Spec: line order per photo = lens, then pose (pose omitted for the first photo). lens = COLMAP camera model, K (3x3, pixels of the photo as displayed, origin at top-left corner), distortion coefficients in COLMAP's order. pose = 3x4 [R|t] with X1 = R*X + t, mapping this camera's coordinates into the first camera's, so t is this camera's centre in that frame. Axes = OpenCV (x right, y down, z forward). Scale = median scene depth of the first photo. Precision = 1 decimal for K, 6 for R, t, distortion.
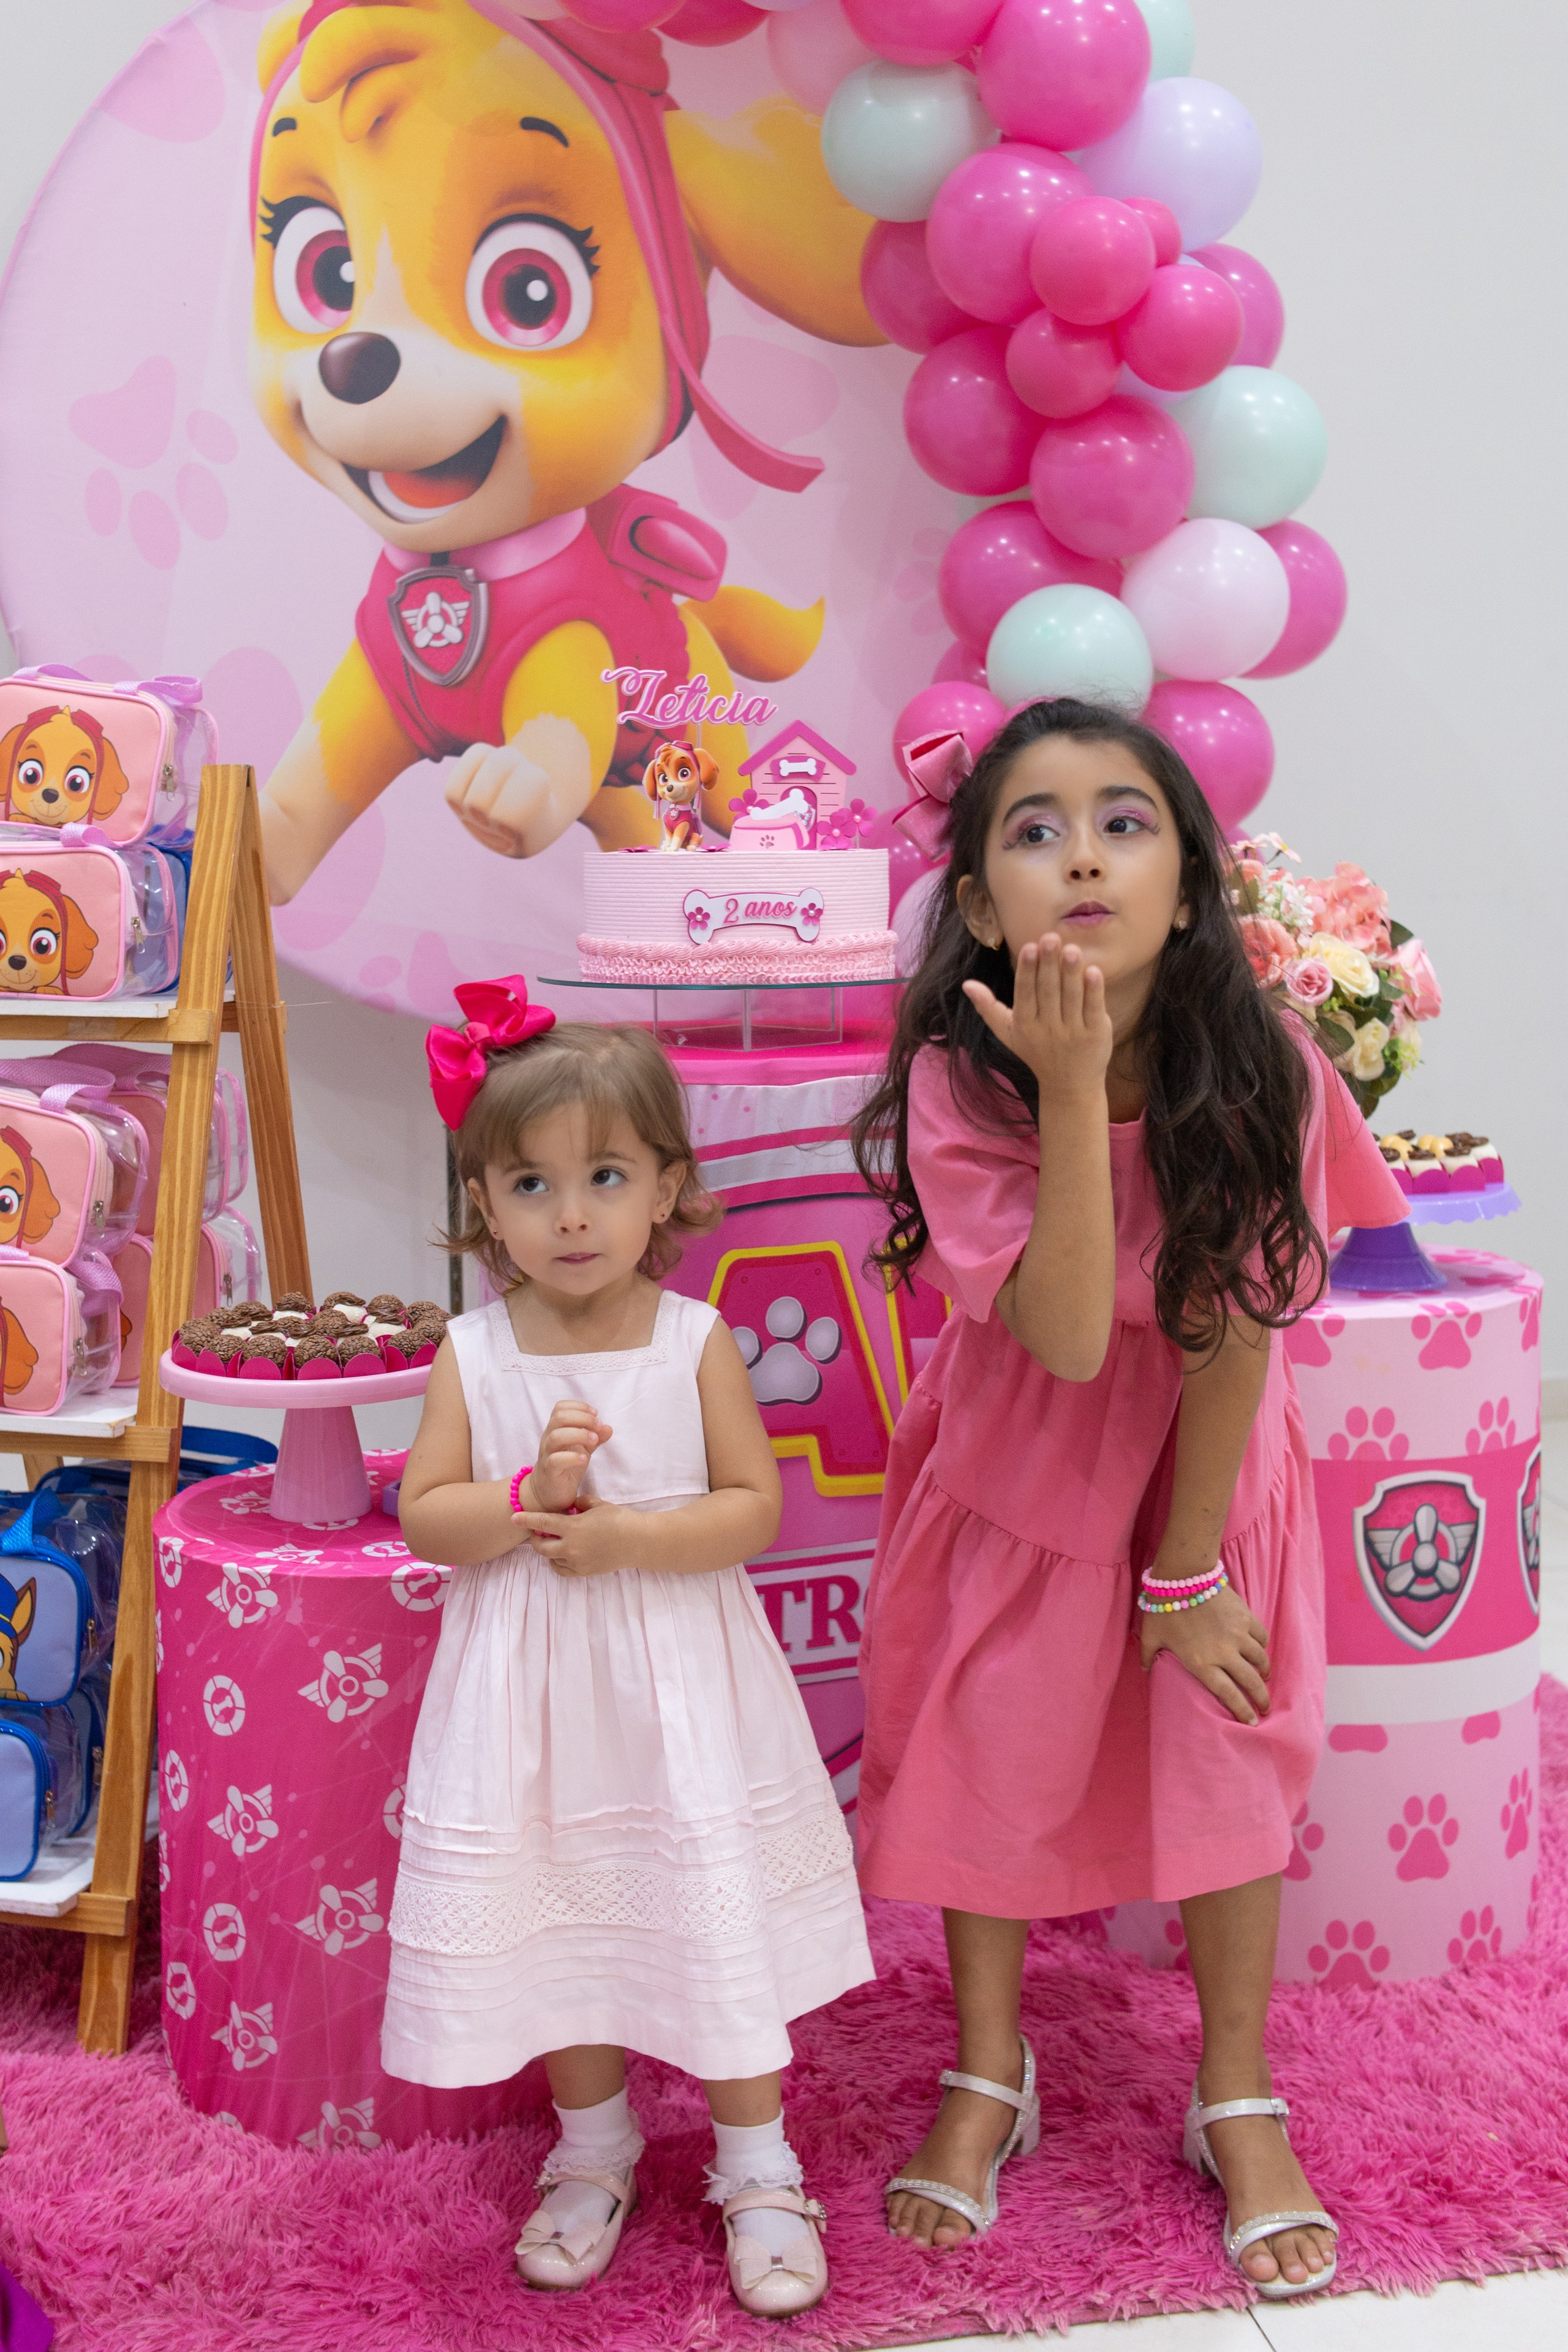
lens RADIAL K [[2549.4, 0, 697.4], [0, 2549.4, 1030.1], [0, 0, 1]] dist [0.000329, 0.000822]
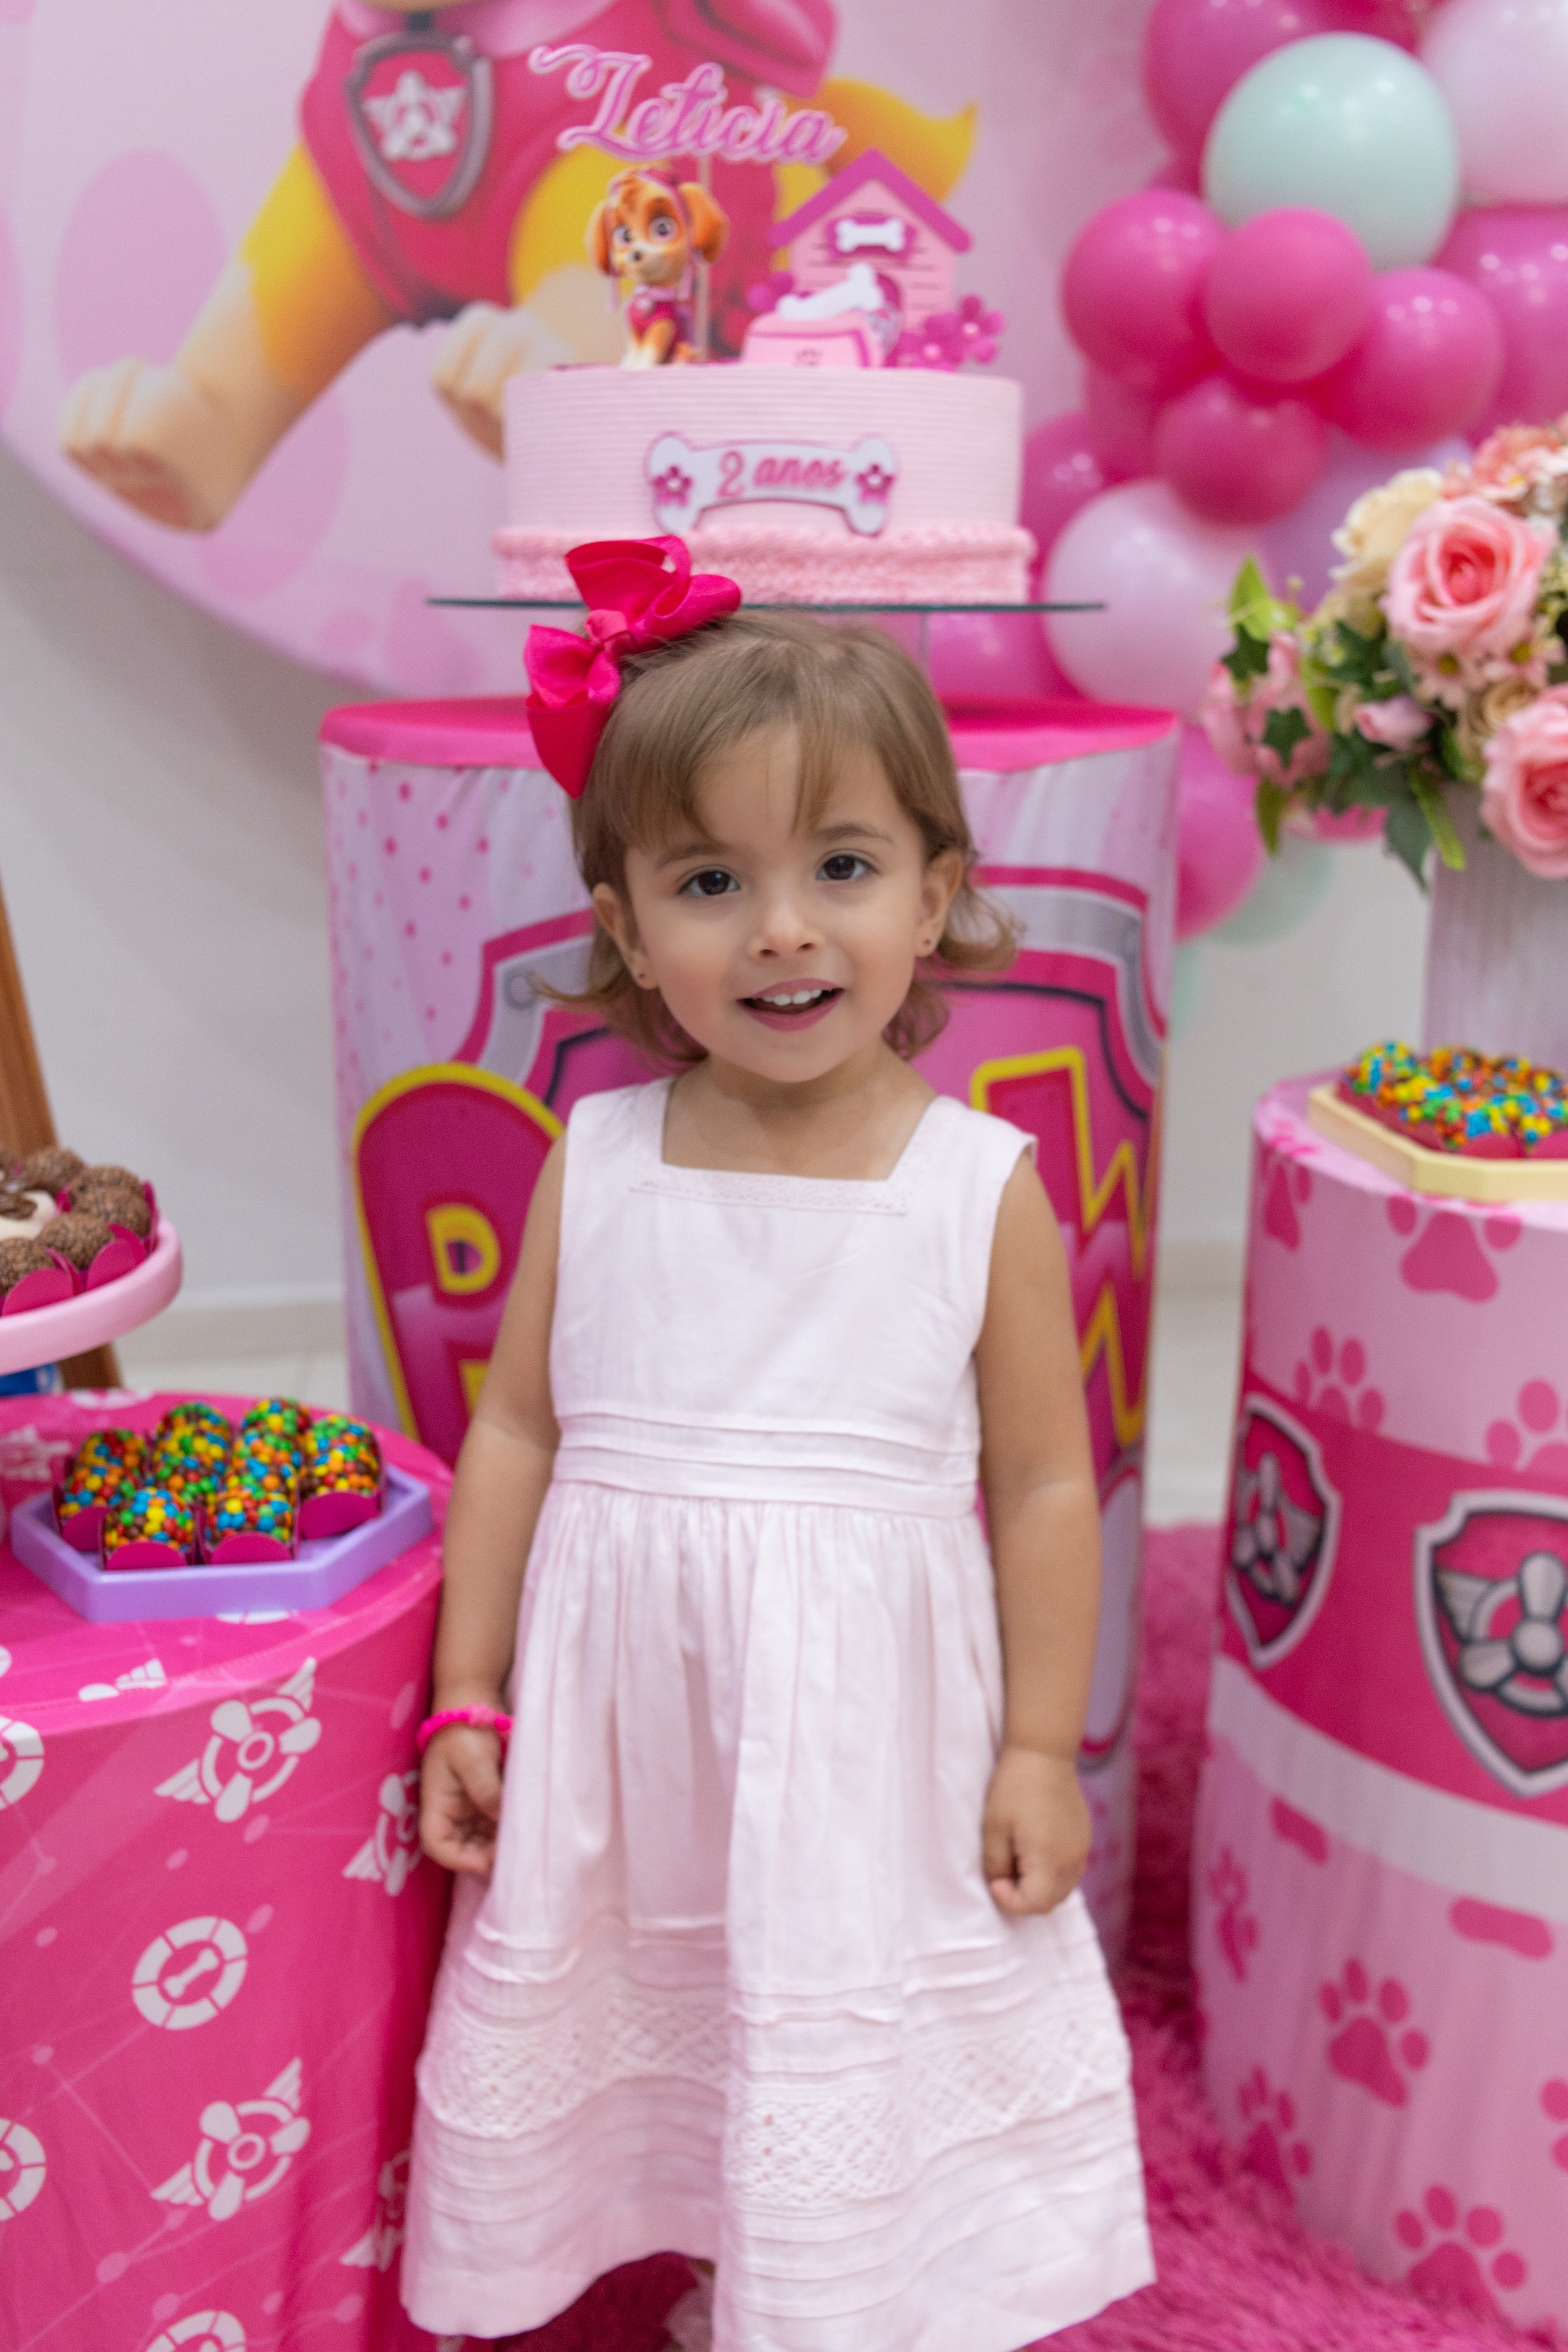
lens RADIAL K [[2319.5, 0, 797.2], [0, 2319.5, 1169.9], [0, 0, 1]] dist [0.010845, -0.011517]
pose [[0.998514, 0.031736, -0.044305, 0.056805], [-0.023724, 0.985005, 0.170887, 0.017379], [0.049064, -0.169582, 0.984294, 0.476277]]
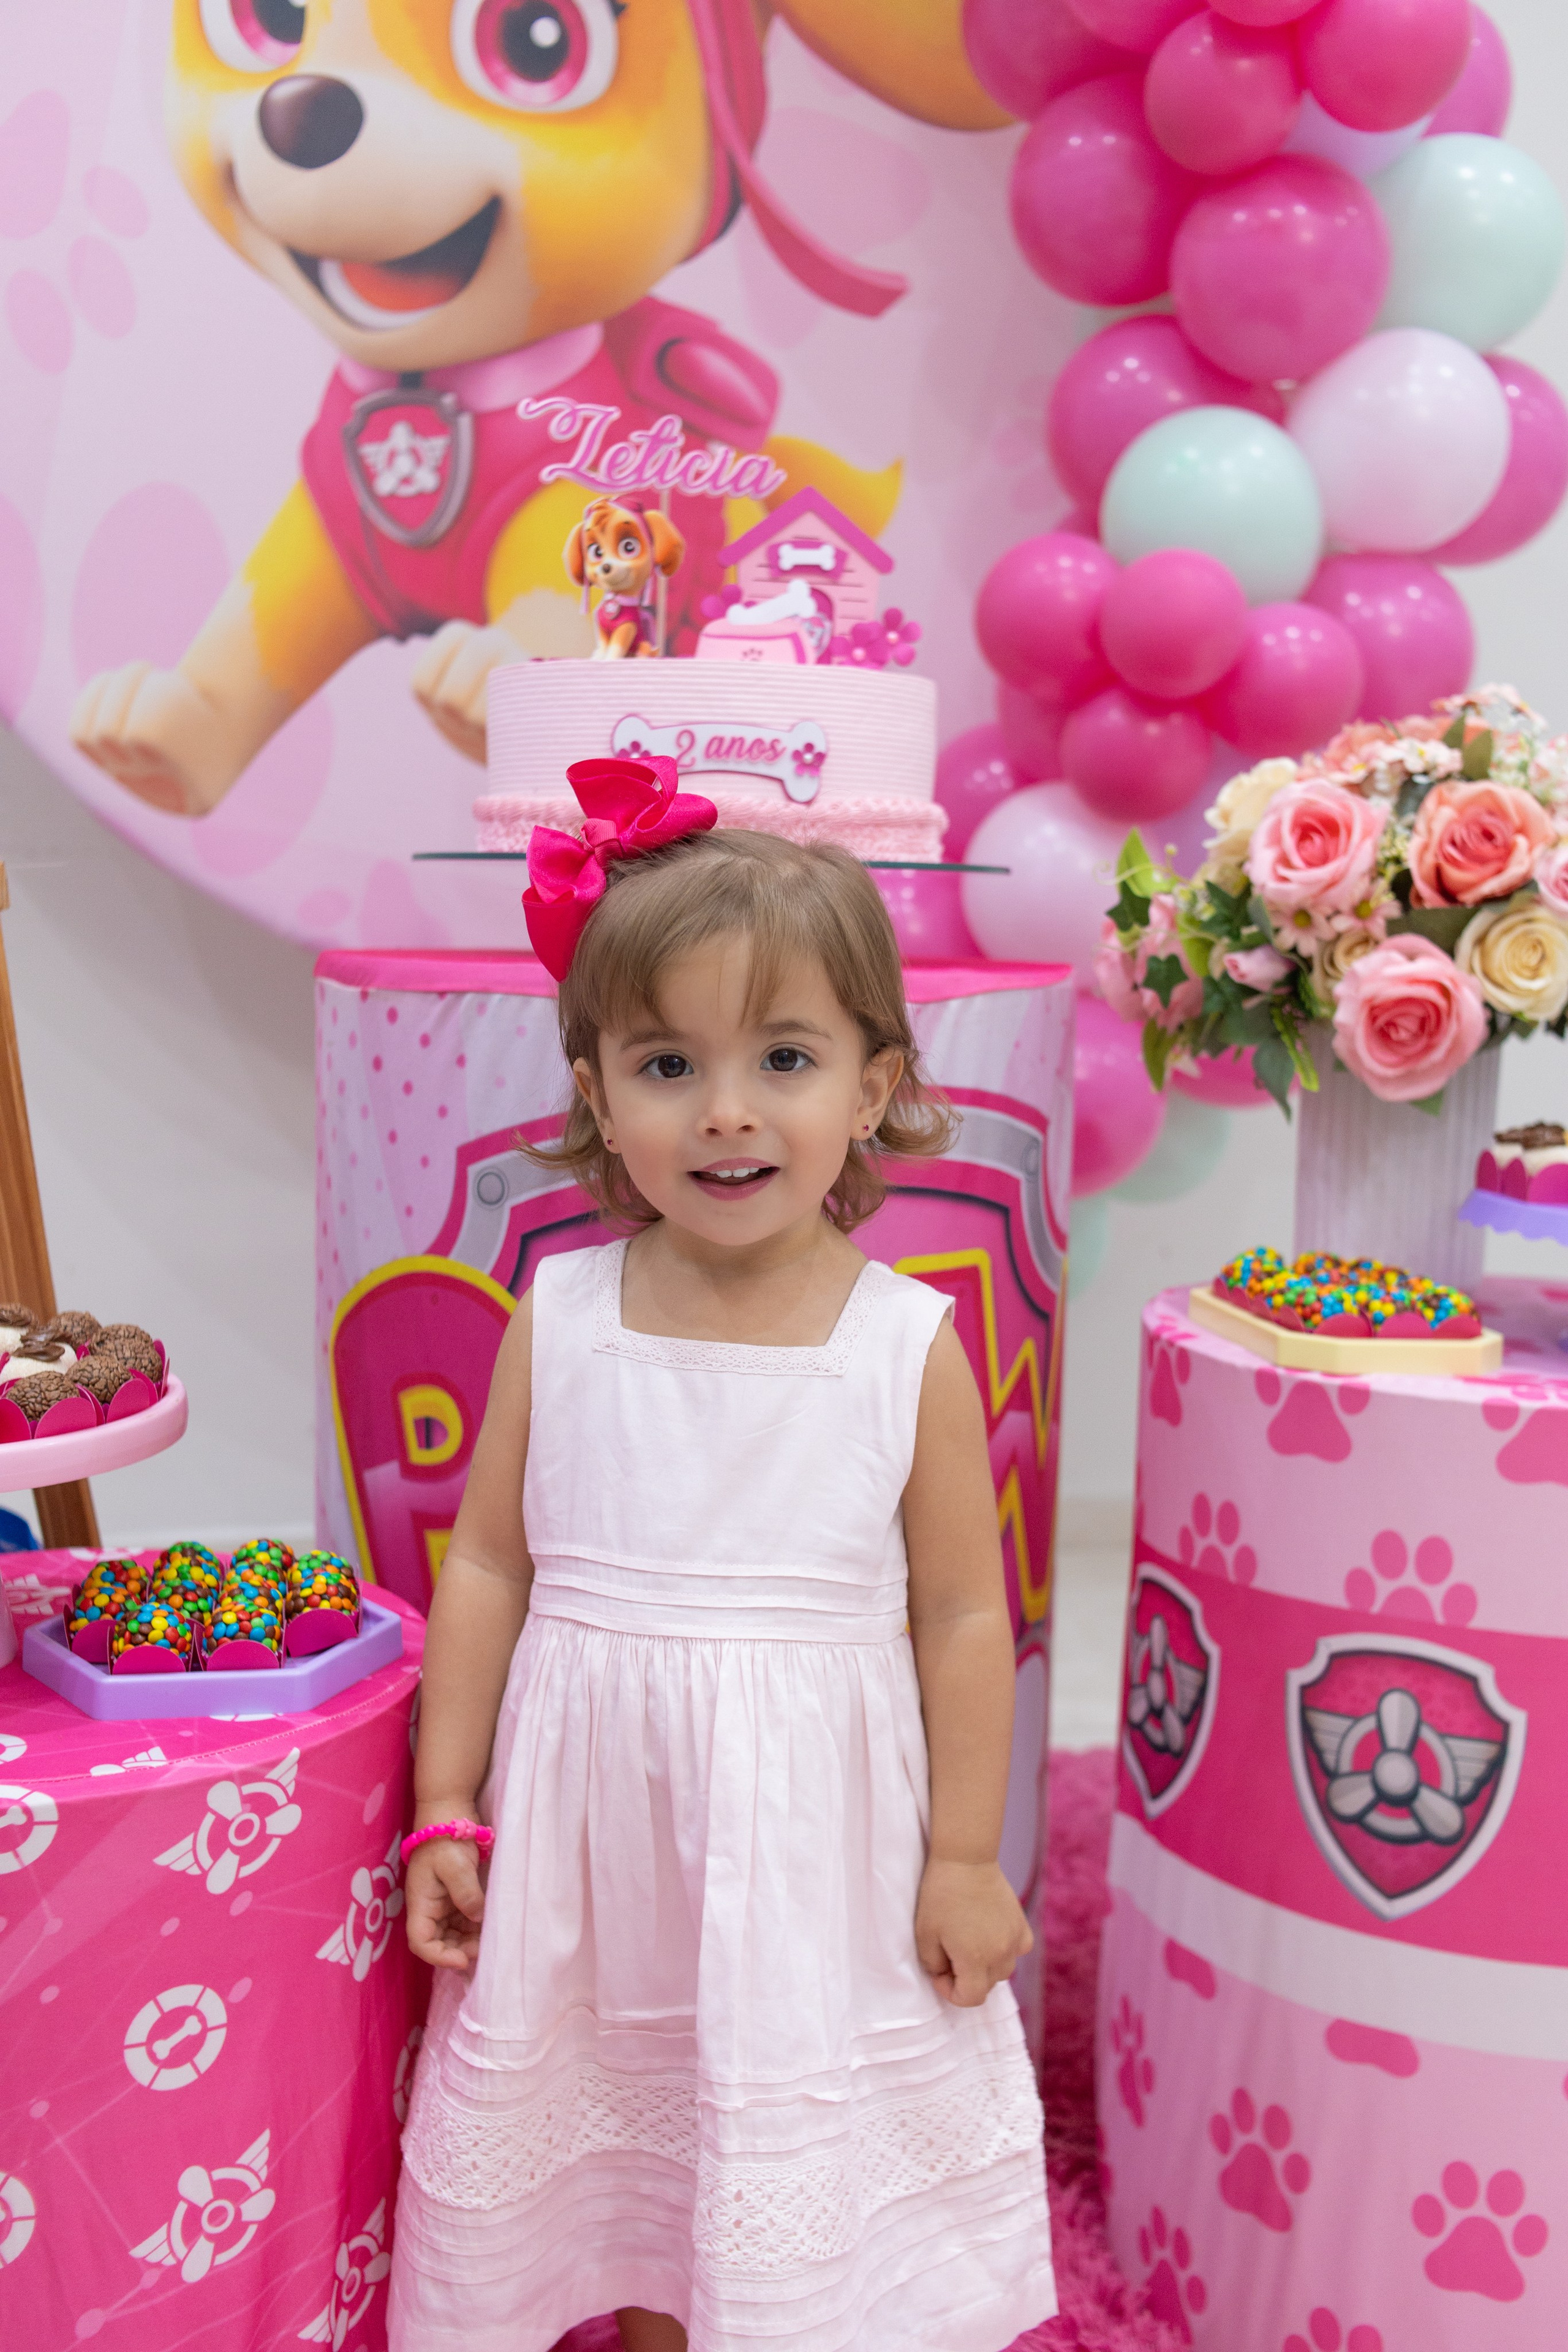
lens RADIAL K [[2300.1, 0, 796.3], [0, 2300.1, 1174.3], [0, 0, 1]] dist [0.003350, 0.003833]
pose [[0.999052, 0.038147, -0.020988, 0.059713], [-0.037327, 0.998574, 0.038160, 0.039537], [0.022413, -0.037340, 0.999051, 0.413768]]
